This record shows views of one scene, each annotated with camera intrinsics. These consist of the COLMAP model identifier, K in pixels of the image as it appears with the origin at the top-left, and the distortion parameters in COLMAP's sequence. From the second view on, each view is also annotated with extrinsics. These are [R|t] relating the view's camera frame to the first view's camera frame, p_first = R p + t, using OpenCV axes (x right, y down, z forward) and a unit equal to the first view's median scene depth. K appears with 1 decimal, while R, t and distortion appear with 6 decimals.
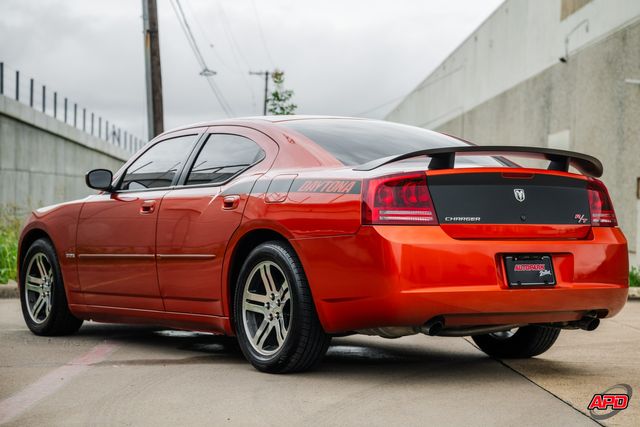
lens RADIAL K [[1413.3, 0, 358.0], [0, 1413.3, 201.7], [0, 0, 1]] dist [0.573007, 0.068838]
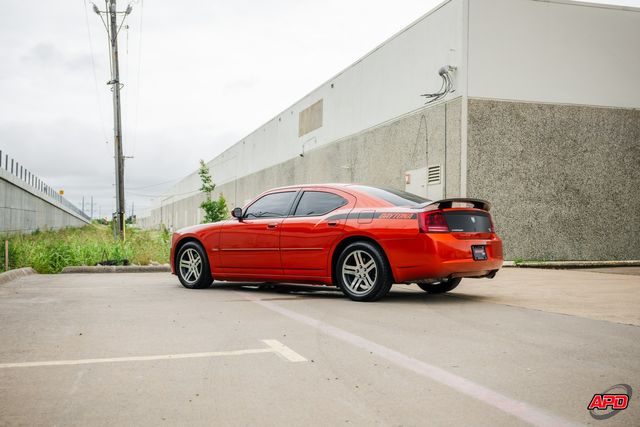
lens RADIAL K [[728.4, 0, 330.1], [0, 728.4, 199.3], [0, 0, 1]] dist [0.008742, 0.027938]
pose [[0.959348, 0.007383, 0.282128, -0.361985], [0.002345, 0.999415, -0.034127, 0.001518], [-0.282215, 0.033401, 0.958769, -0.047746]]
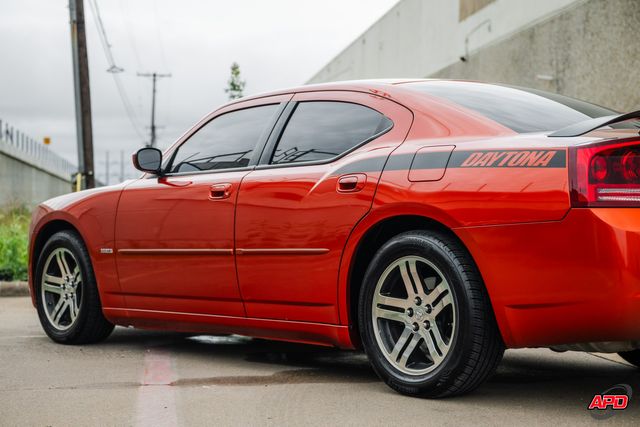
lens RADIAL K [[1271.0, 0, 320.0], [0, 1271.0, 213.5], [0, 0, 1]] dist [0.370408, 0.316220]
pose [[0.995599, -0.007875, 0.093381, -0.155909], [0.006894, 0.999918, 0.010823, 0.008737], [-0.093458, -0.010131, 0.995572, 0.256977]]
